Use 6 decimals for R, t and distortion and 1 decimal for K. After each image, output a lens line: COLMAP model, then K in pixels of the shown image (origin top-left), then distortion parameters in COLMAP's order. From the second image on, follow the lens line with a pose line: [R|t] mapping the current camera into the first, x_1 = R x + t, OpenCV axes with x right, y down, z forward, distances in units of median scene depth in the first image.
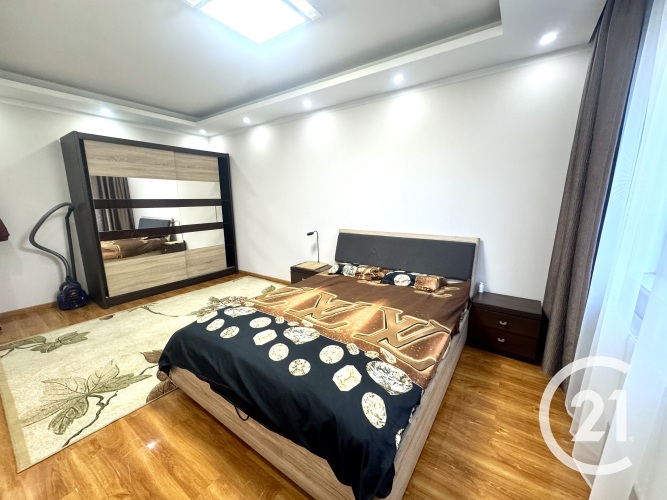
lens RADIAL K [[265.0, 0, 331.7], [0, 265.0, 245.8], [0, 0, 1]] dist [-0.000925, -0.000016]
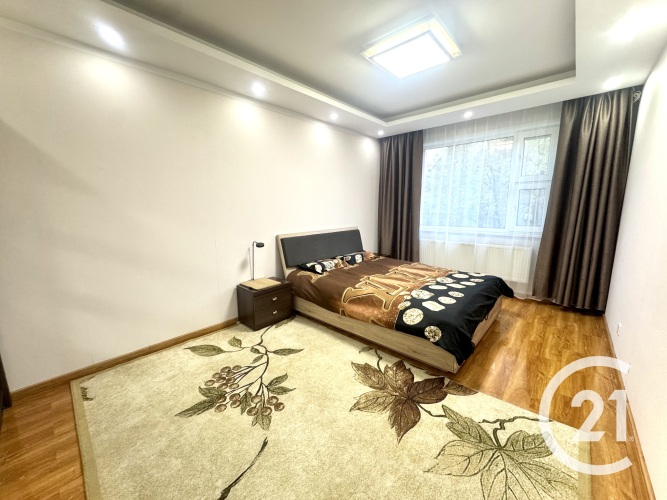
lens RADIAL K [[265.0, 0, 333.2], [0, 265.0, 246.8], [0, 0, 1]] dist [-0.000925, -0.000016]
pose [[0.128466, -0.145129, 0.981037, -1.492200], [0.181494, 0.975967, 0.120613, -0.171350], [-0.974965, 0.162558, 0.151718, 1.137788]]
